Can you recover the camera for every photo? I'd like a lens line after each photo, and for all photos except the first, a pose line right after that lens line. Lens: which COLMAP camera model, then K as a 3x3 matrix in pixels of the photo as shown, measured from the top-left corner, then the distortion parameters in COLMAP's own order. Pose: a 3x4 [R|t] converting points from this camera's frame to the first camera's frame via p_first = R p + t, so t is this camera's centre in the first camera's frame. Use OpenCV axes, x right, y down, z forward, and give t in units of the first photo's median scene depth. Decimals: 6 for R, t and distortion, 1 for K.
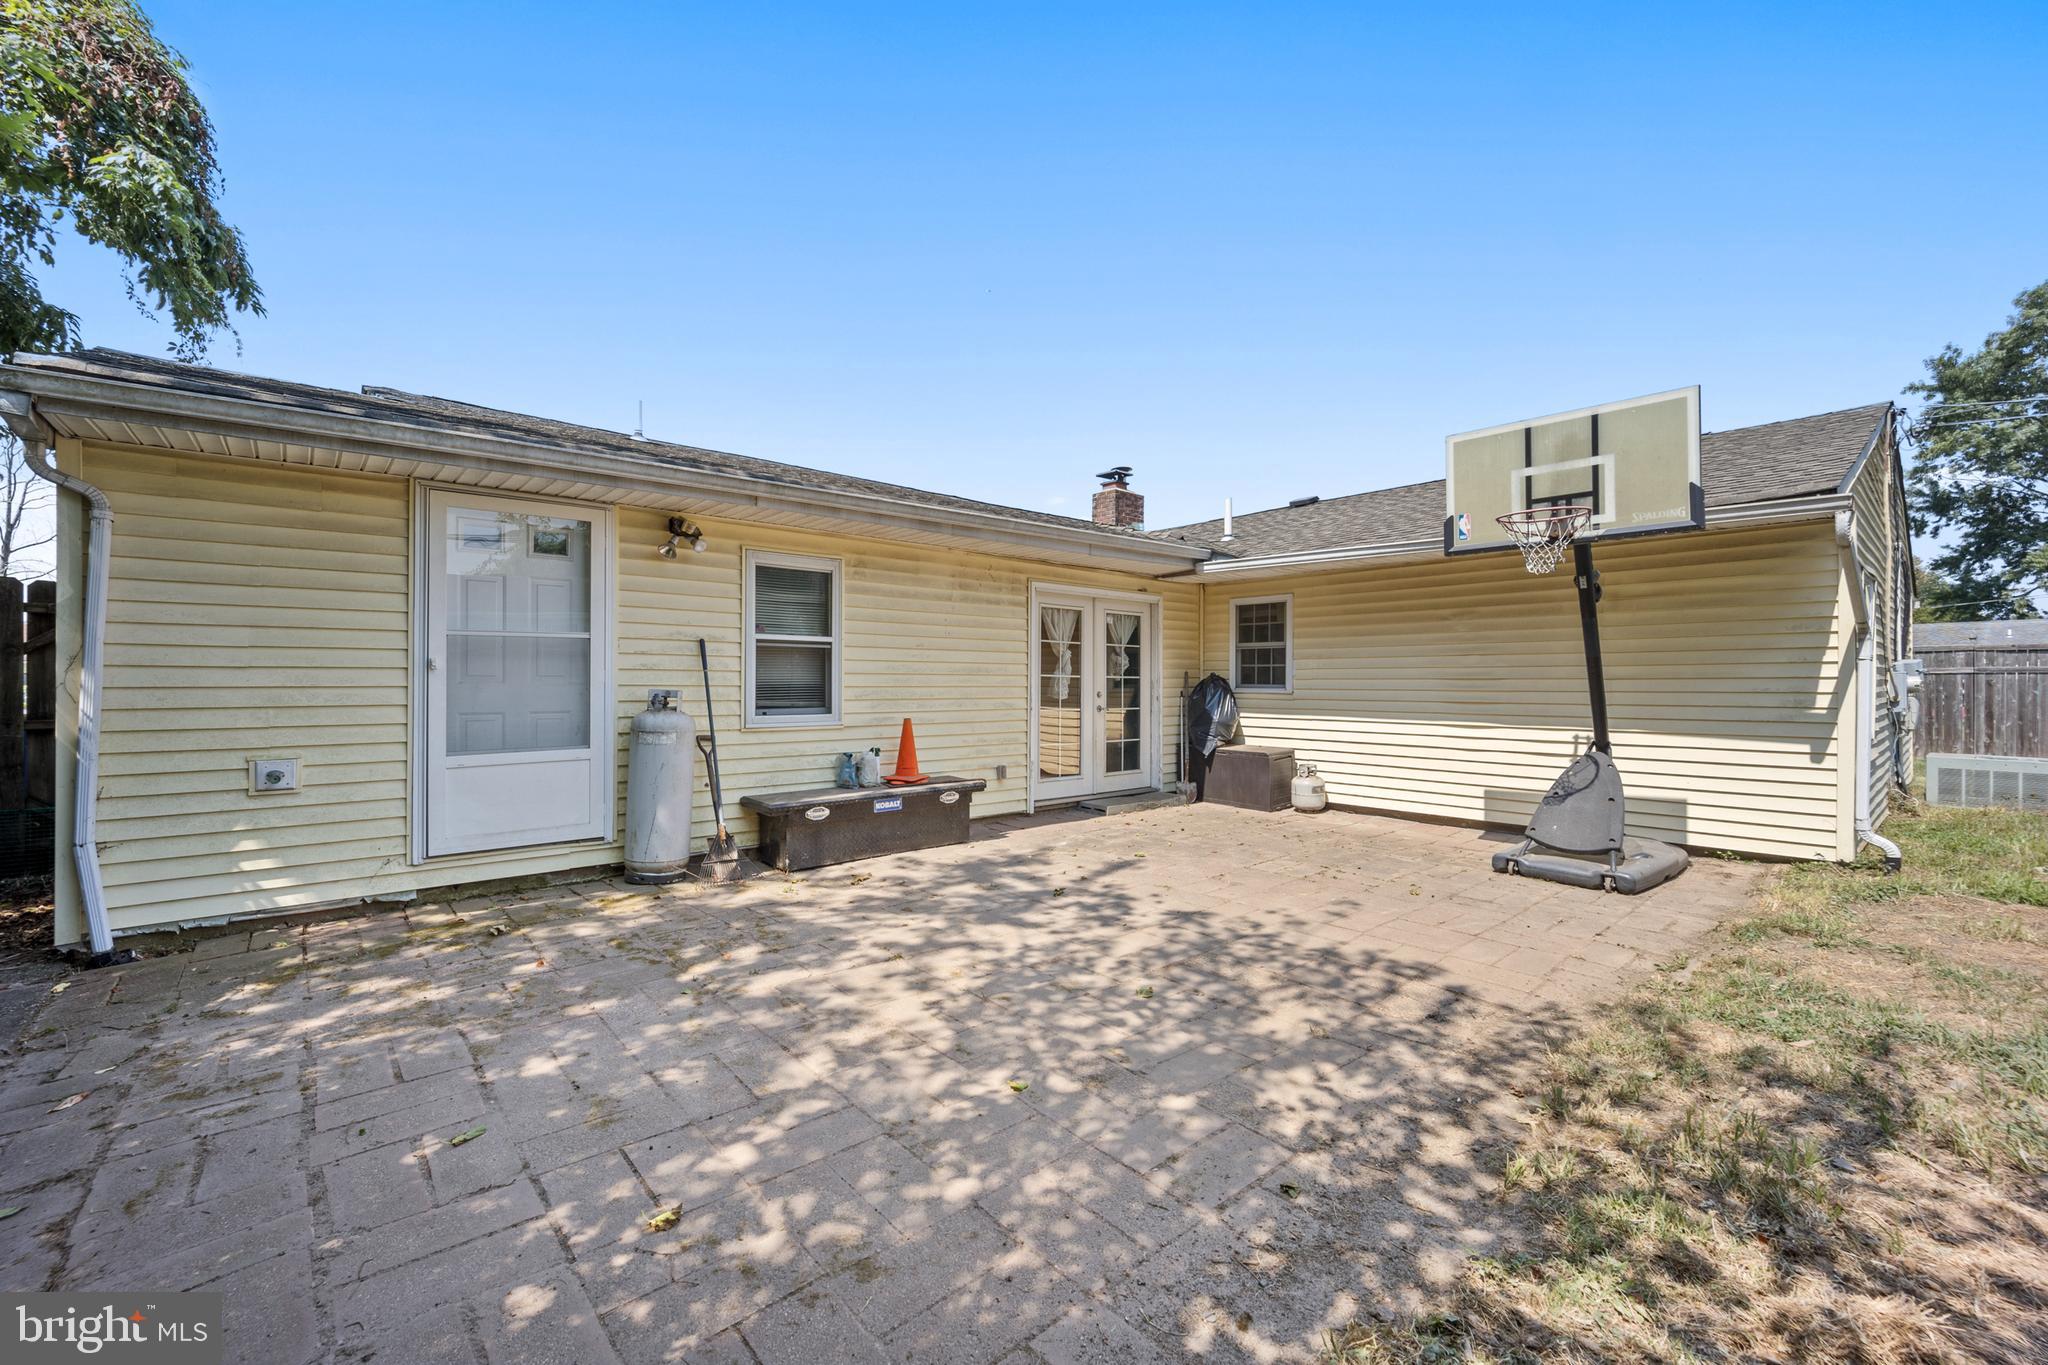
lens RADIAL K [[837.1, 0, 1020.5], [0, 837.1, 677.3], [0, 0, 1]] dist [-0.021008, -0.000070]
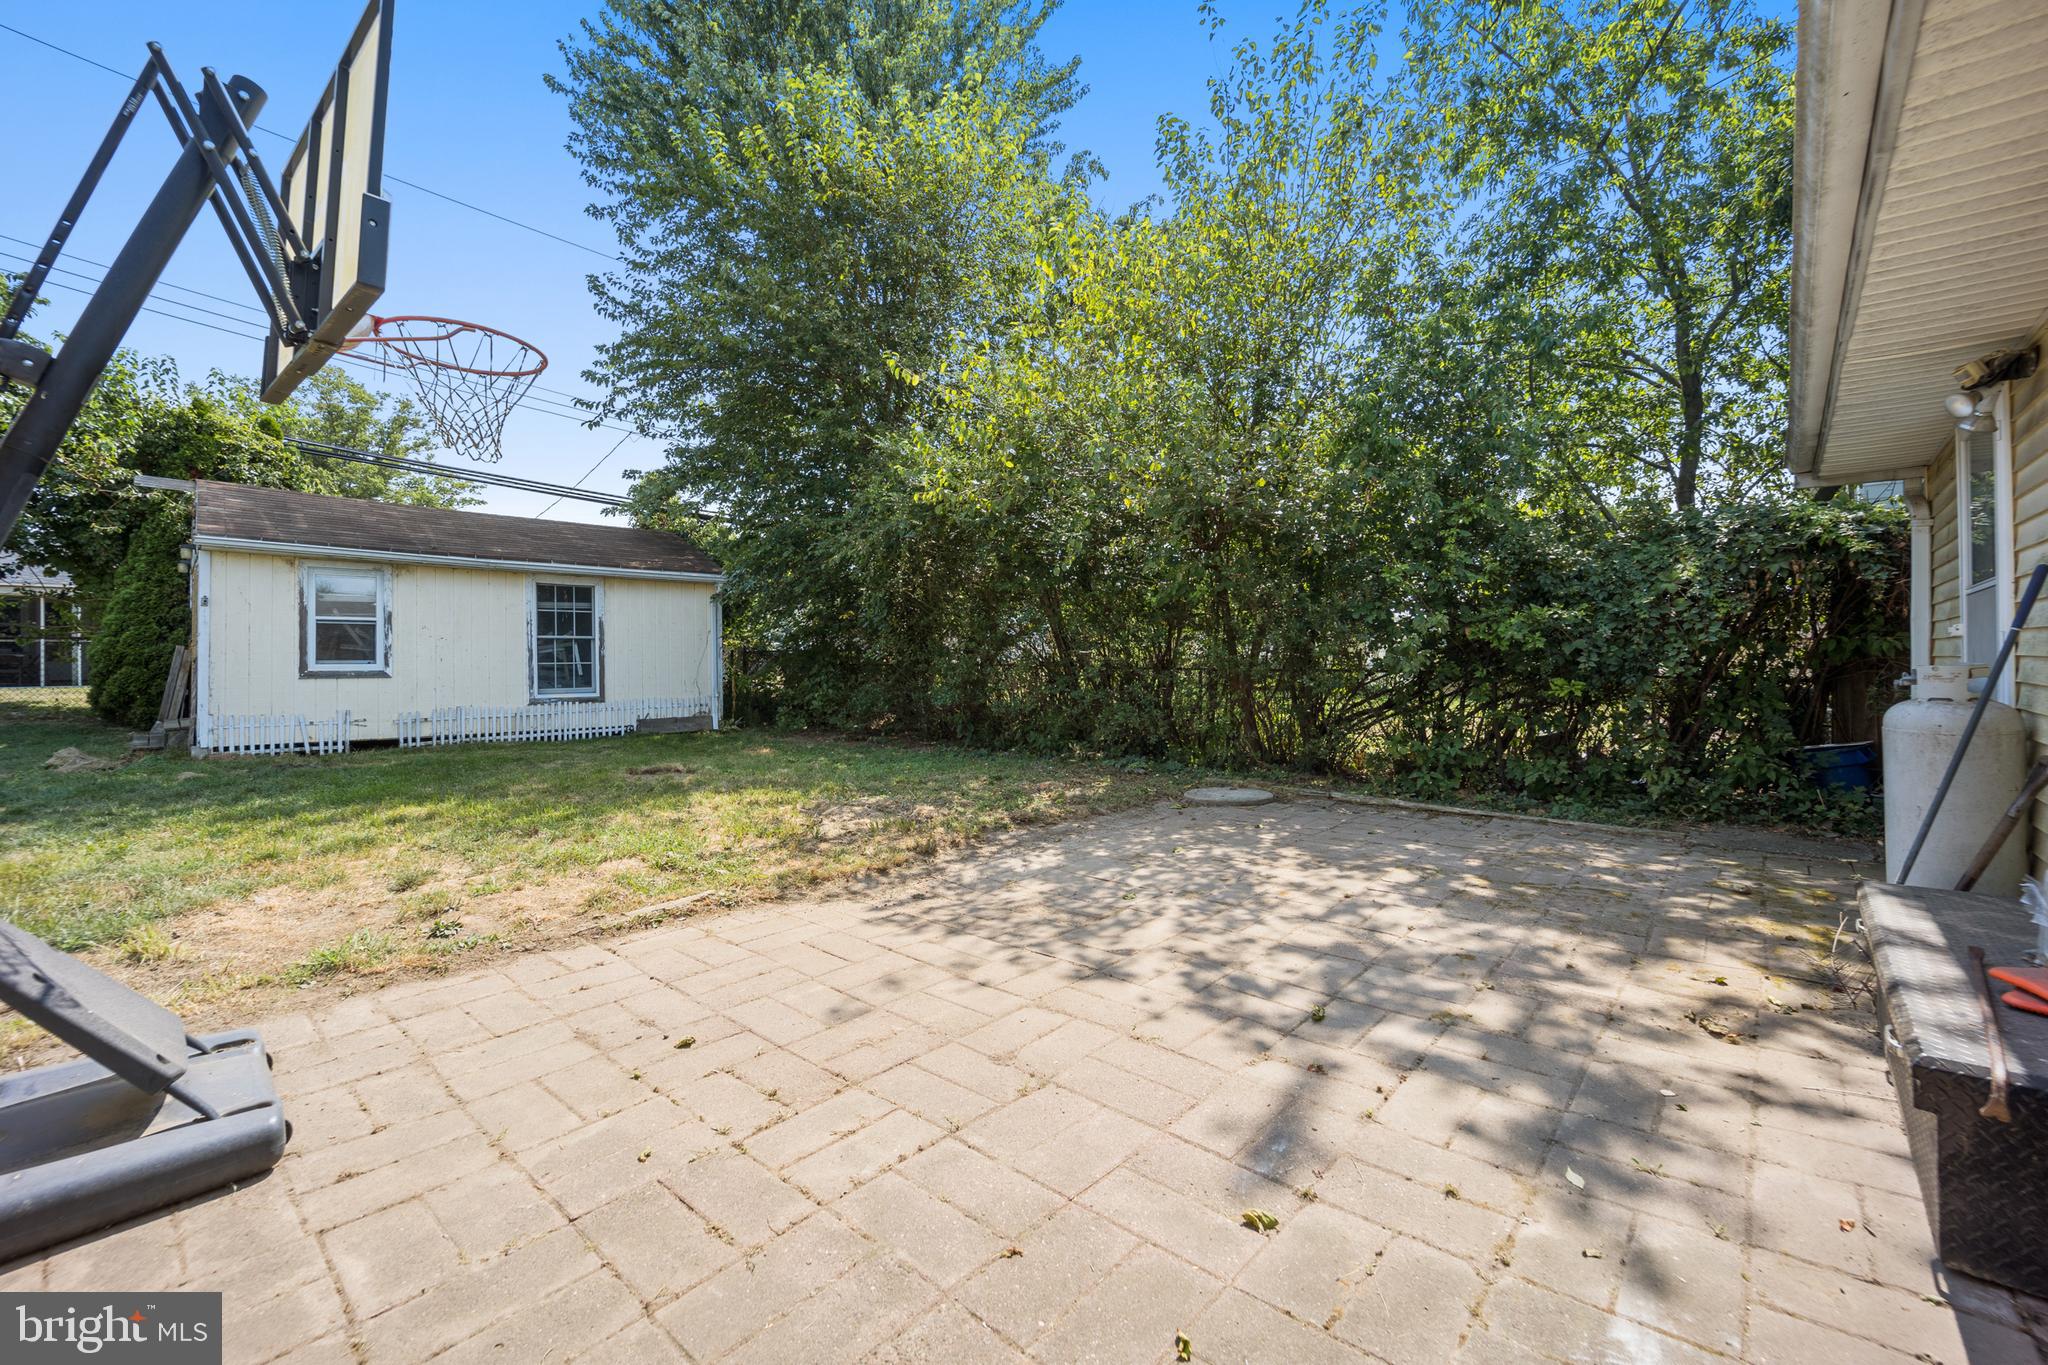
lens RADIAL K [[837.1, 0, 1020.5], [0, 837.1, 677.3], [0, 0, 1]] dist [-0.021008, -0.000070]
pose [[-0.993131, 0.004156, -0.116938, 0.395257], [0.001375, 0.999715, 0.023852, 0.010216], [0.117003, 0.023527, -0.992853, 1.907089]]
